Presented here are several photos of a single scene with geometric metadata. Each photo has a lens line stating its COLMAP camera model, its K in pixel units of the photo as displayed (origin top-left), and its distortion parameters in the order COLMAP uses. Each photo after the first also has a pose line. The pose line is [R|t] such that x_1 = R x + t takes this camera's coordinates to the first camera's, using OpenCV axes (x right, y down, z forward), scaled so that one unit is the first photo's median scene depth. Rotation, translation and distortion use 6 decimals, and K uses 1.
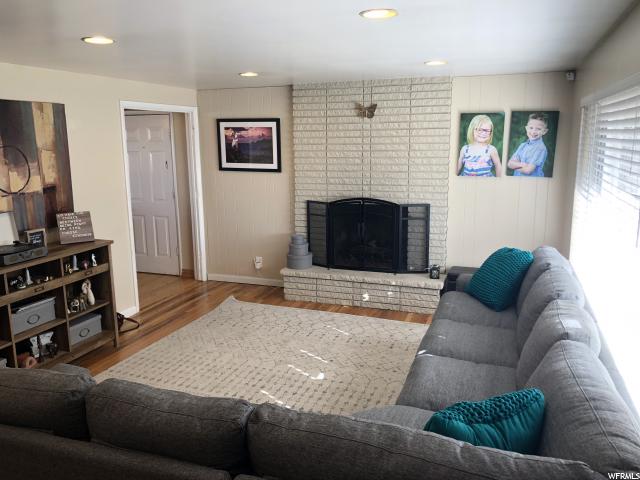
lens RADIAL K [[521.6, 0, 320.0], [0, 521.6, 240.0], [0, 0, 1]] dist [0.054043, -0.122133]
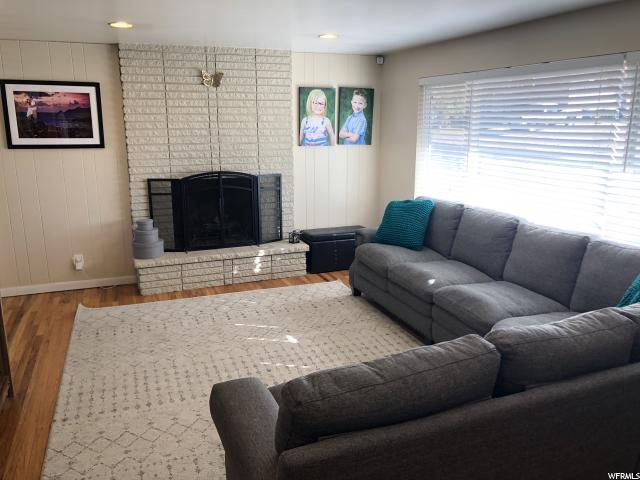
lens RADIAL K [[521.6, 0, 320.0], [0, 521.6, 240.0], [0, 0, 1]] dist [0.054043, -0.122133]
pose [[0.742510, -0.139210, 0.655209, -0.425539], [0.123393, 0.989852, 0.070476, -0.001237], [-0.658371, 0.028519, 0.752153, 0.164003]]
